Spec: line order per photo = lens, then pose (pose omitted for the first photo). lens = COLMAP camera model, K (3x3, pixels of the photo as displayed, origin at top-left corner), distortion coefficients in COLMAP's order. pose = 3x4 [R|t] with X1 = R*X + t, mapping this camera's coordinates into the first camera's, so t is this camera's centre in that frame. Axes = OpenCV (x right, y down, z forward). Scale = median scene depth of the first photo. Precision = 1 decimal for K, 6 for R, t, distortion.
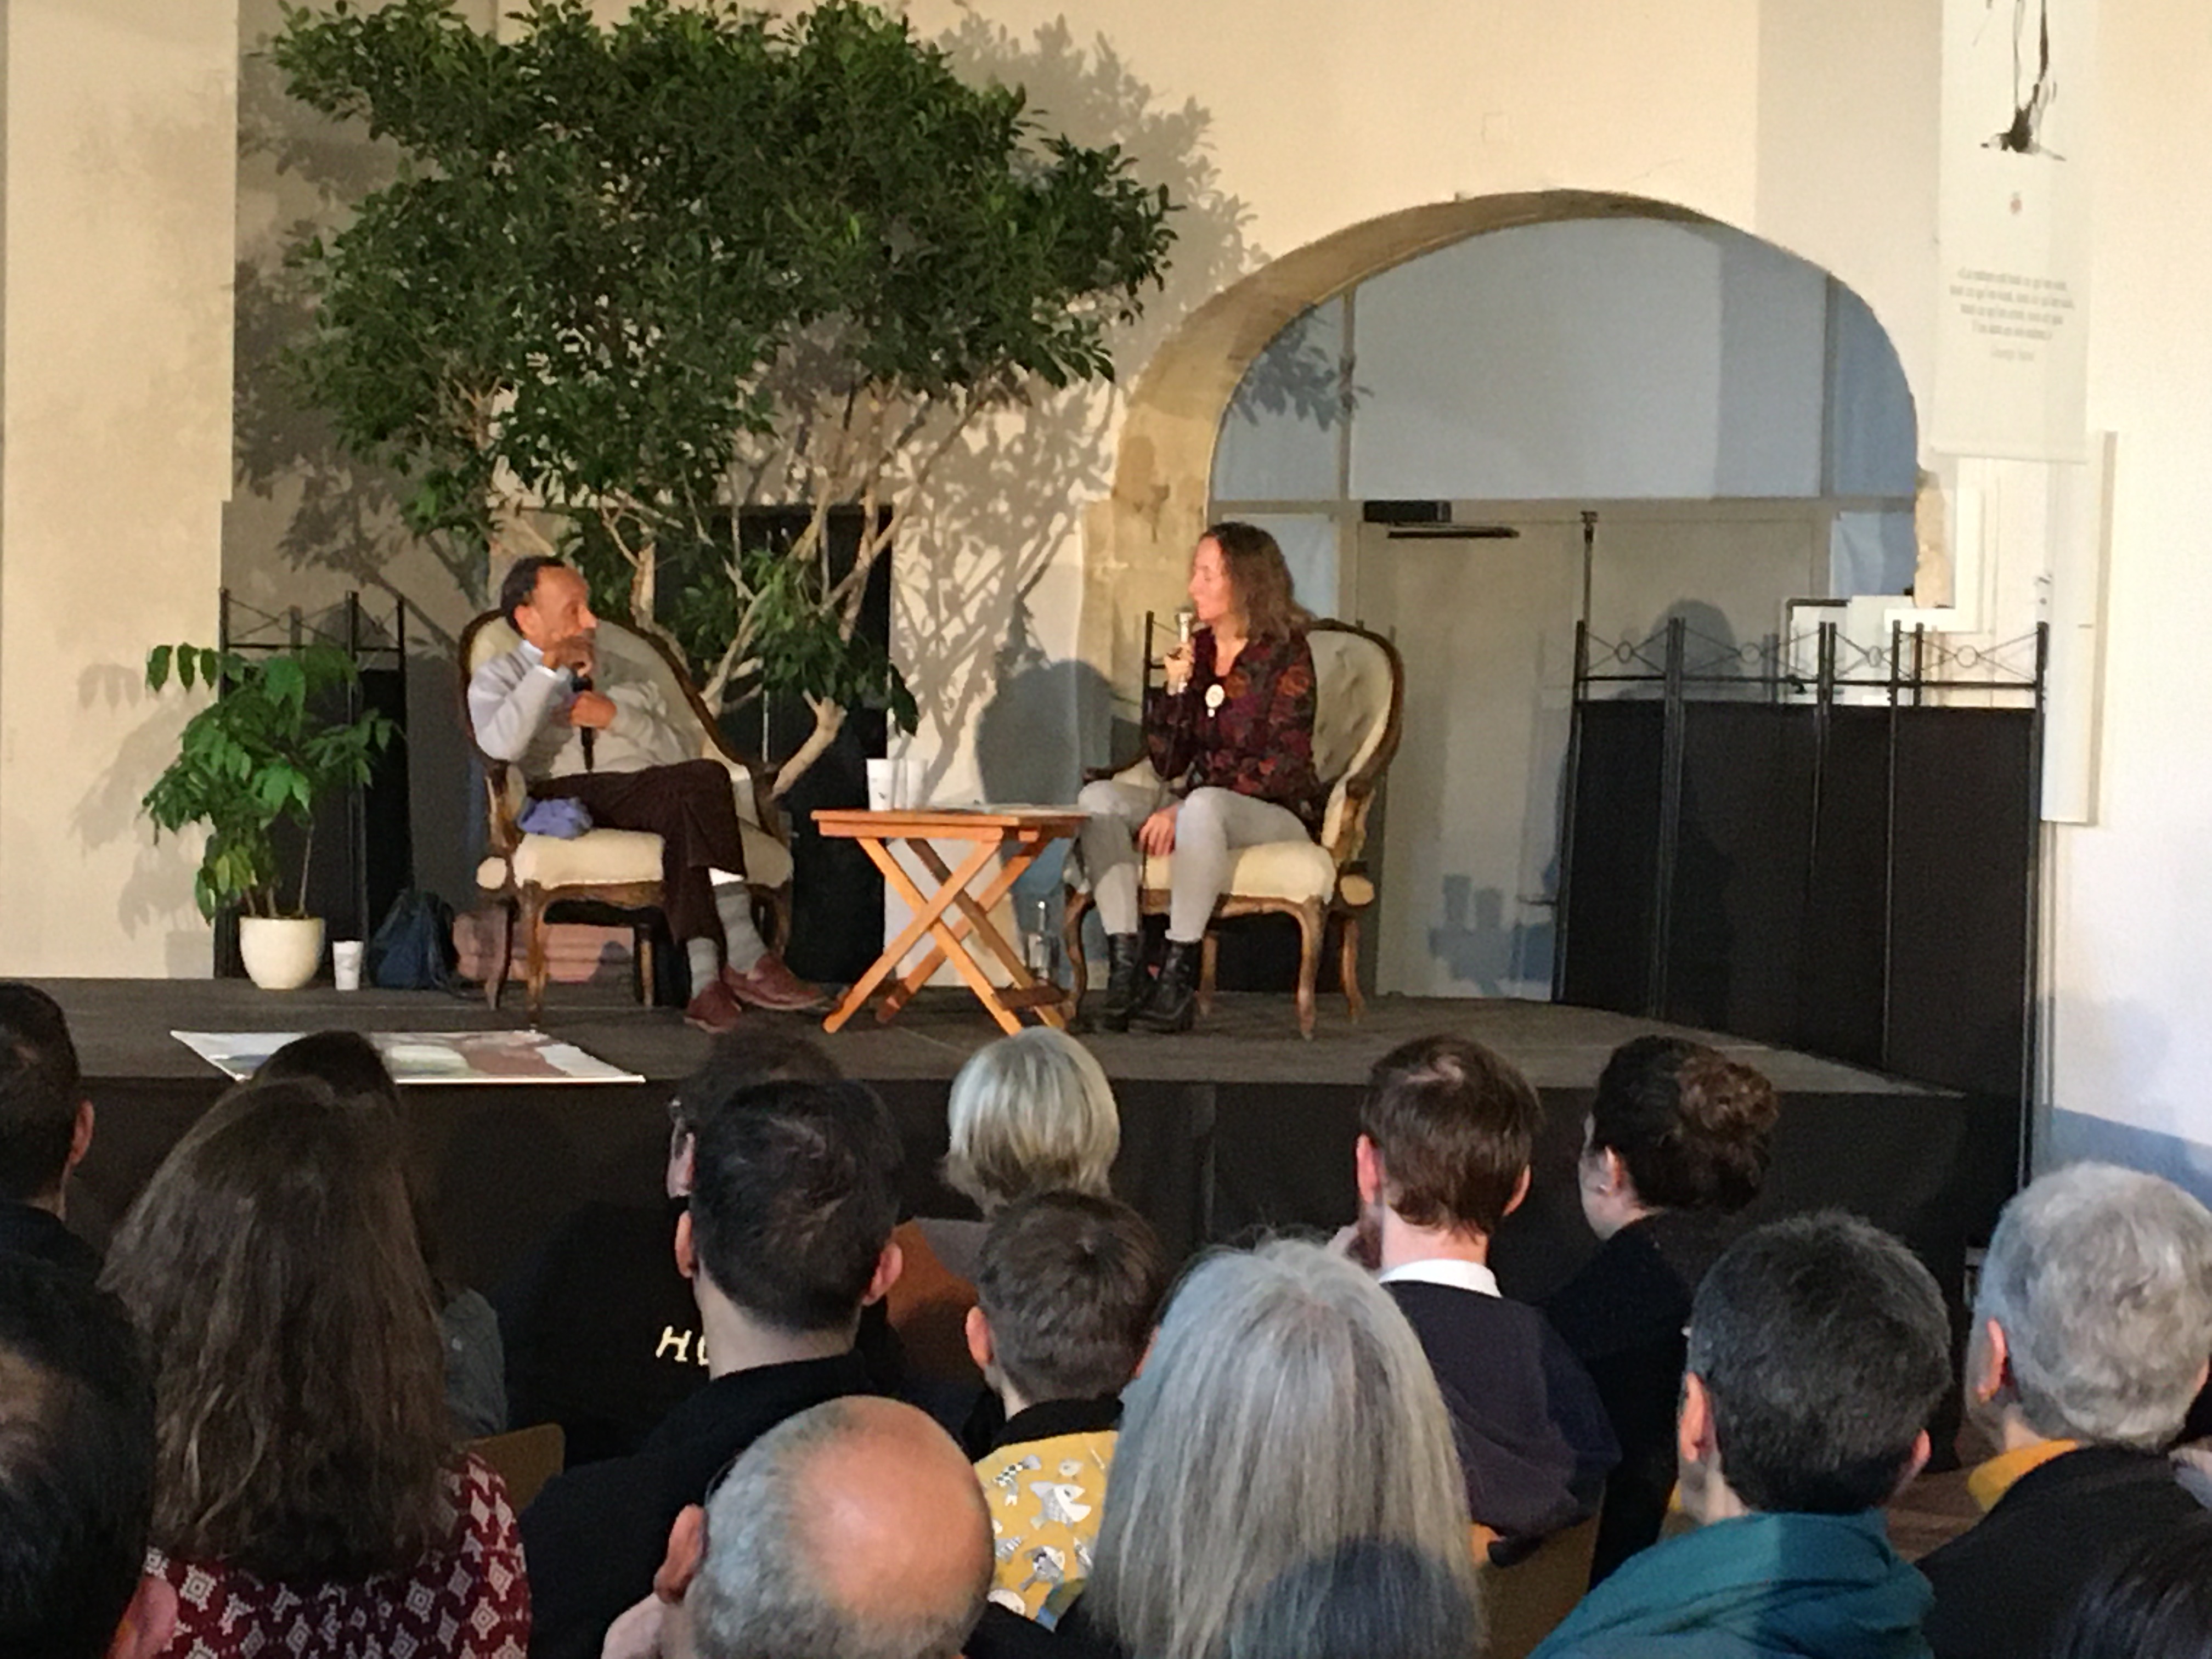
lens RADIAL K [[4974.8, 0, 1106.0], [0, 4974.8, 829.5], [0, 0, 1]] dist [0.004539, 6.558825]
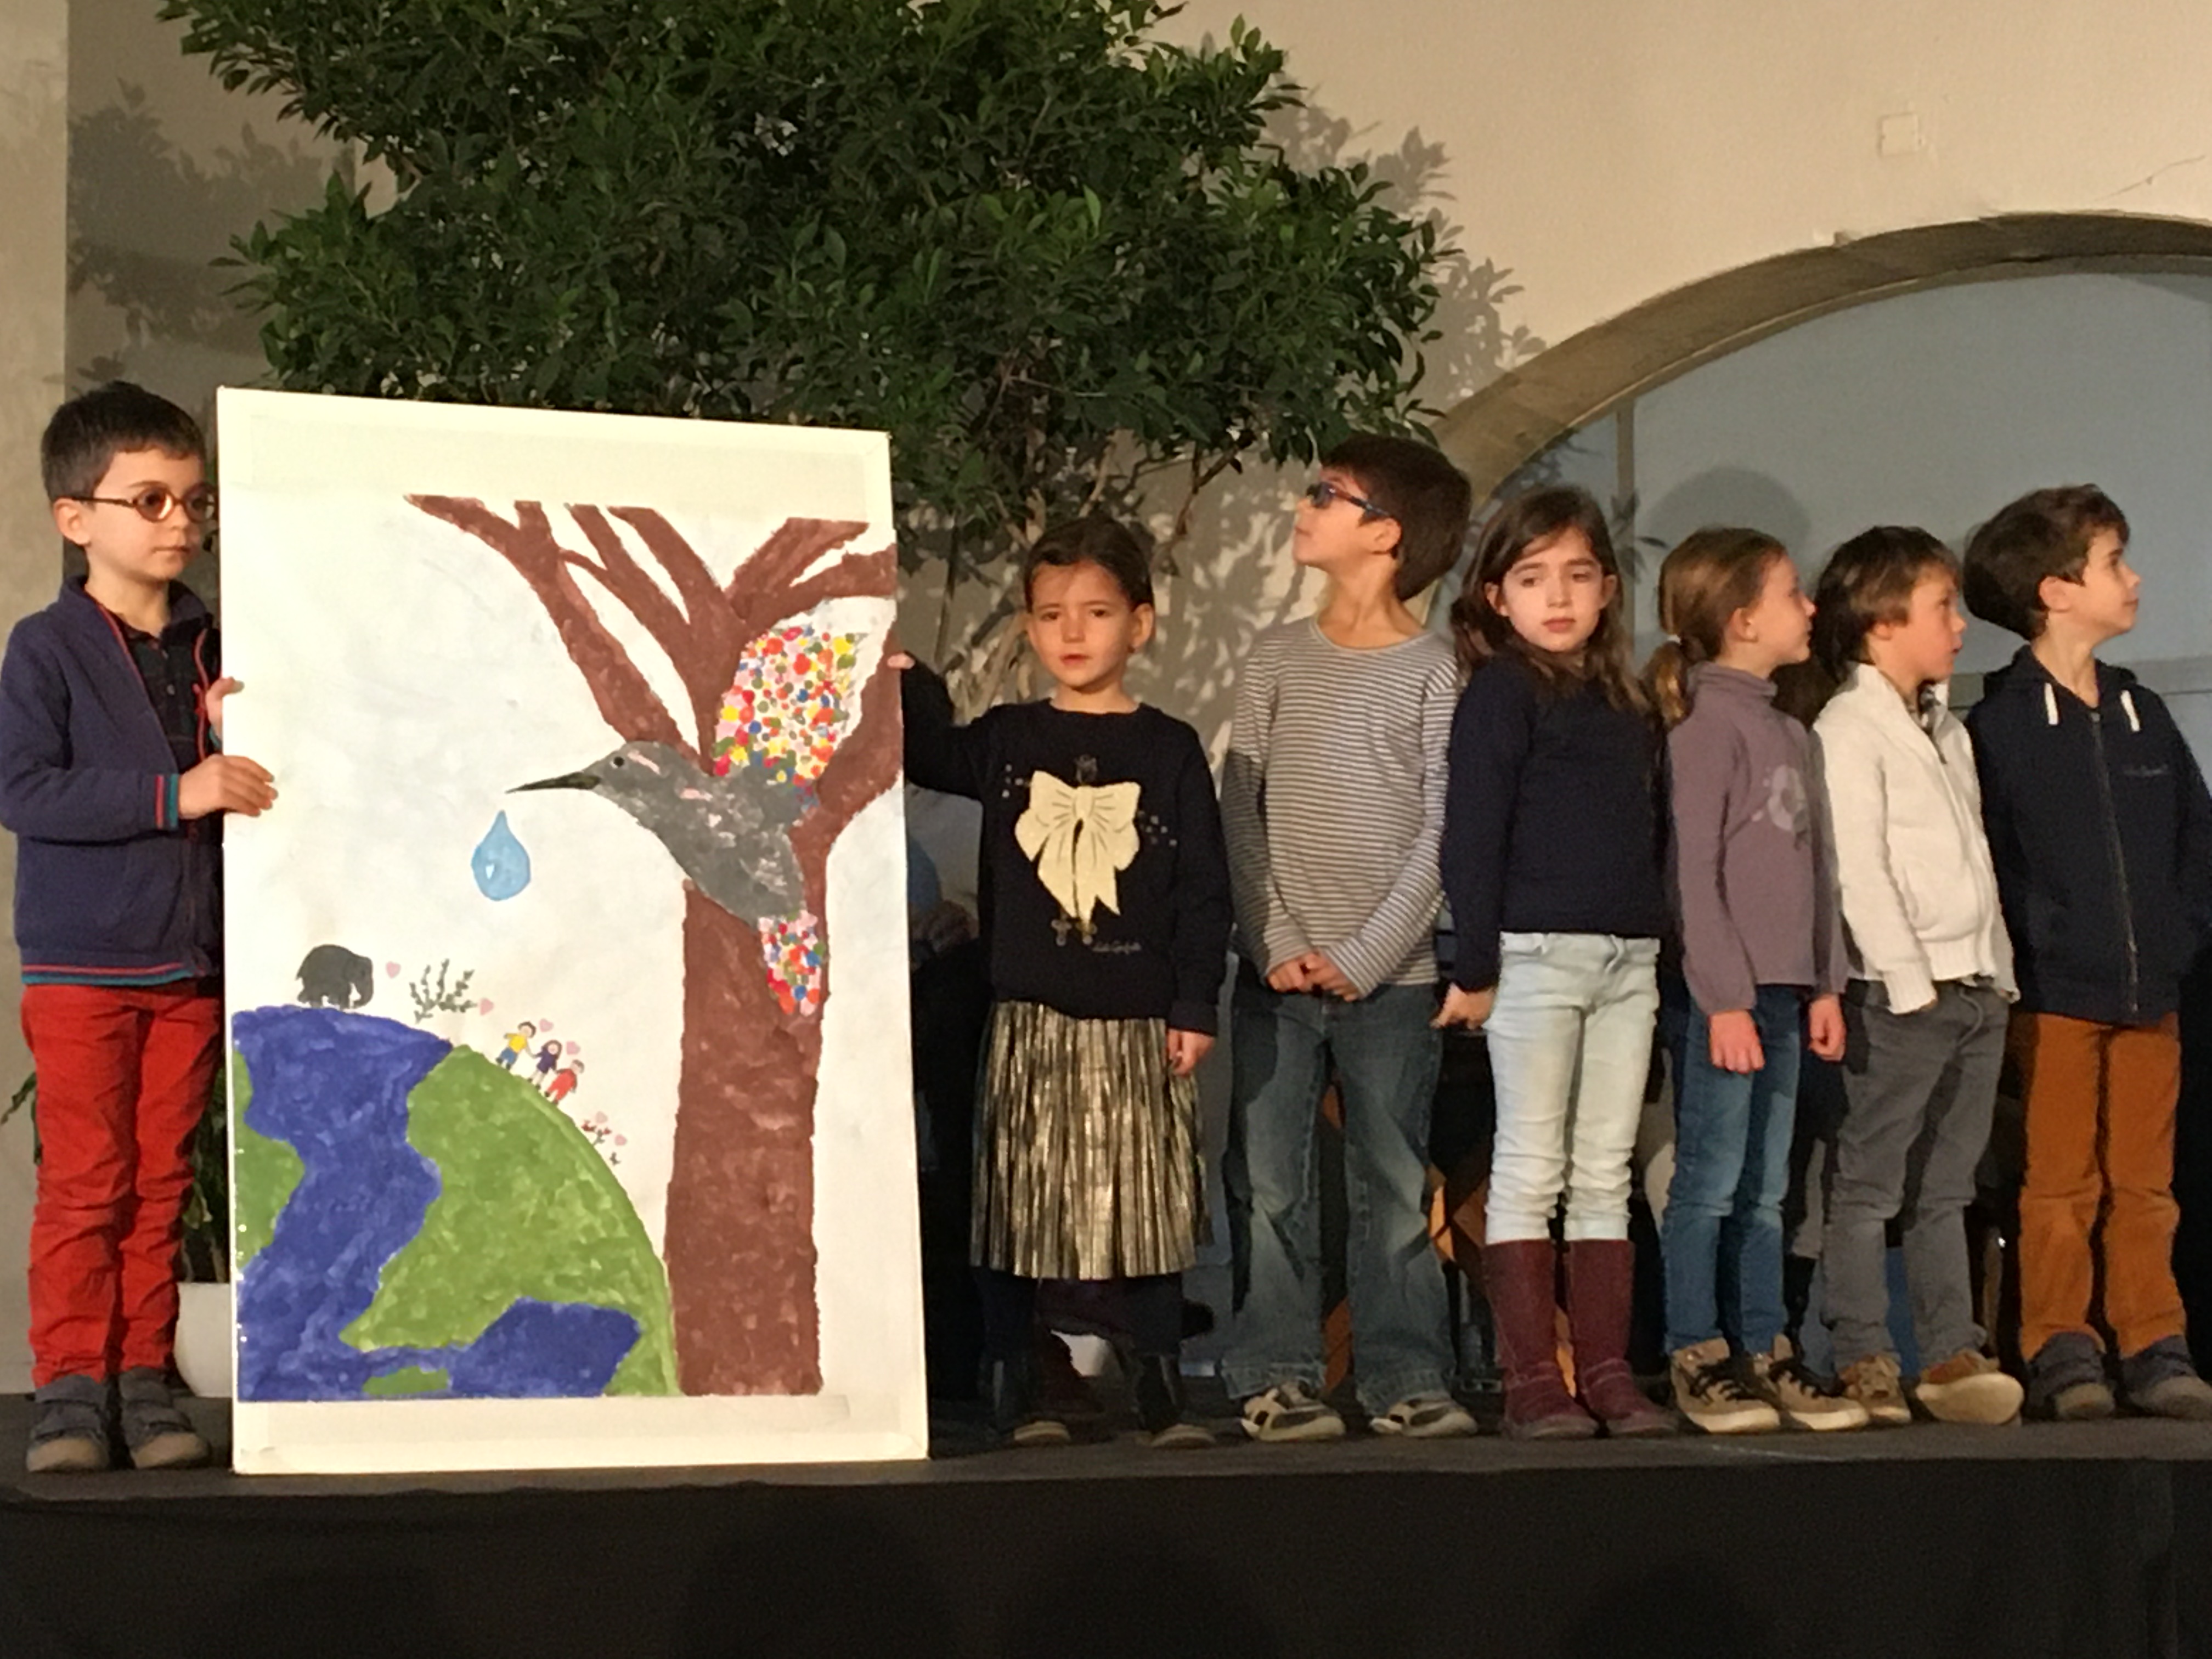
lens RADIAL K [[4849.2, 0, 1106.0], [0, 4849.2, 829.5], [0, 0, 1]] dist [0.322930, 0.027605]
pose [[0.993727, -0.016579, 0.110594, -0.105411], [0.028366, 0.993975, -0.105876, 0.024720], [-0.108172, 0.108349, 0.988210, 0.329237]]
